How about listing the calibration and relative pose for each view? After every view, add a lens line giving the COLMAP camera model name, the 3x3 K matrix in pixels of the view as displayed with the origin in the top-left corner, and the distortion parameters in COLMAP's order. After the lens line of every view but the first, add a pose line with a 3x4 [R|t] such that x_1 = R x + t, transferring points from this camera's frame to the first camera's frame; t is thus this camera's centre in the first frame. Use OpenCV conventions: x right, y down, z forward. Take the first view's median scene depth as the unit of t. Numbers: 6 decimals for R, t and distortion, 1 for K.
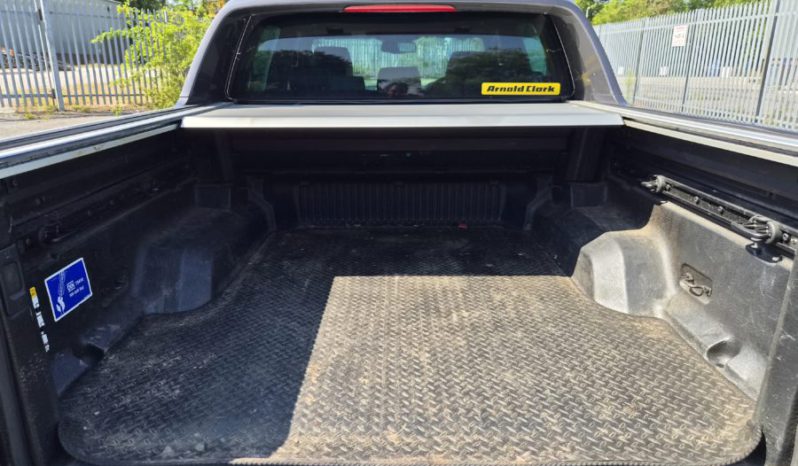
lens RADIAL K [[536.4, 0, 391.4], [0, 536.4, 226.3], [0, 0, 1]] dist [0.059196, -0.045188]
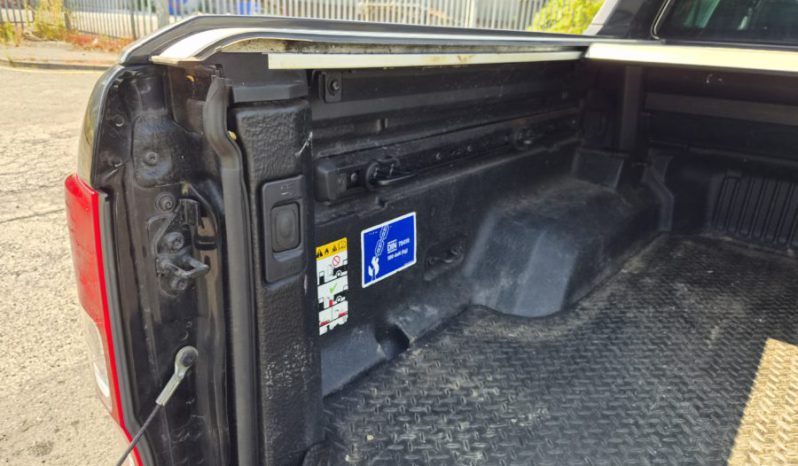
lens RADIAL K [[536.4, 0, 396.9], [0, 536.4, 225.6], [0, 0, 1]] dist [0.059196, -0.045188]
pose [[0.781936, 0.252079, -0.570116, -0.108987], [-0.225017, 0.967064, 0.118971, -0.004971], [0.581329, 0.035258, 0.812905, 0.260172]]
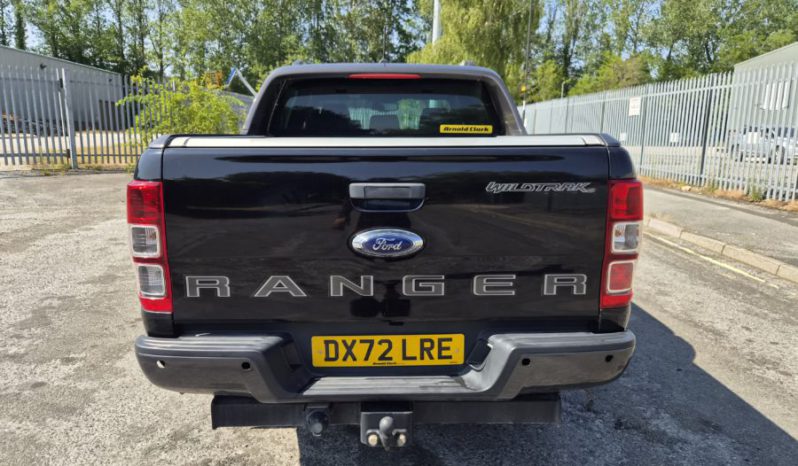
lens RADIAL K [[536.4, 0, 394.2], [0, 536.4, 234.5], [0, 0, 1]] dist [0.059196, -0.045188]
pose [[0.999596, -0.000061, 0.028409, -0.000973], [0.003083, 0.994325, -0.106343, 0.226073], [-0.028241, 0.106388, 0.993924, -0.516573]]
